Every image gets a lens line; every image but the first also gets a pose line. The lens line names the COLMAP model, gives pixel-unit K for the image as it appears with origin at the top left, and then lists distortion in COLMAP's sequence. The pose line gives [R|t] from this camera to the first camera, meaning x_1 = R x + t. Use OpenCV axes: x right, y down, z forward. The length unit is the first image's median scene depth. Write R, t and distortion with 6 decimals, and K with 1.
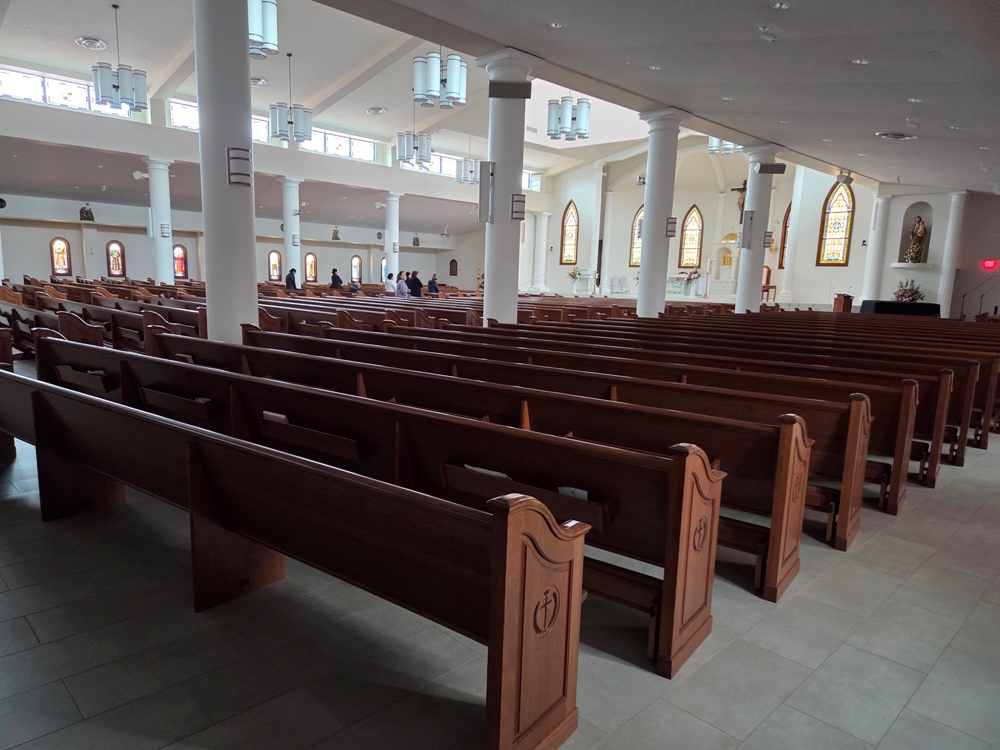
lens RADIAL K [[668.0, 0, 497.4], [0, 668.0, 381.8], [0, 0, 1]] dist [0.092646, -0.071139]
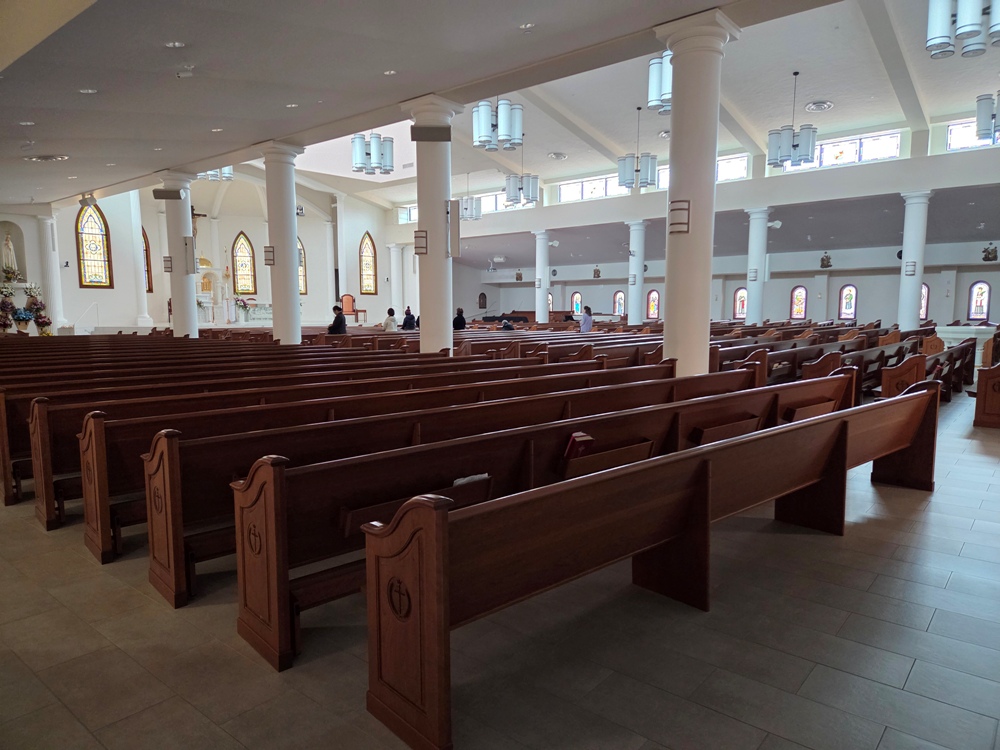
lens RADIAL K [[668.0, 0, 497.4], [0, 668.0, 381.8], [0, 0, 1]] dist [0.092646, -0.071139]
pose [[0.083230, 0.078461, -0.993437, 0.710880], [-0.149380, 0.986614, 0.065407, -0.086911], [0.985271, 0.142956, 0.093836, 0.694395]]
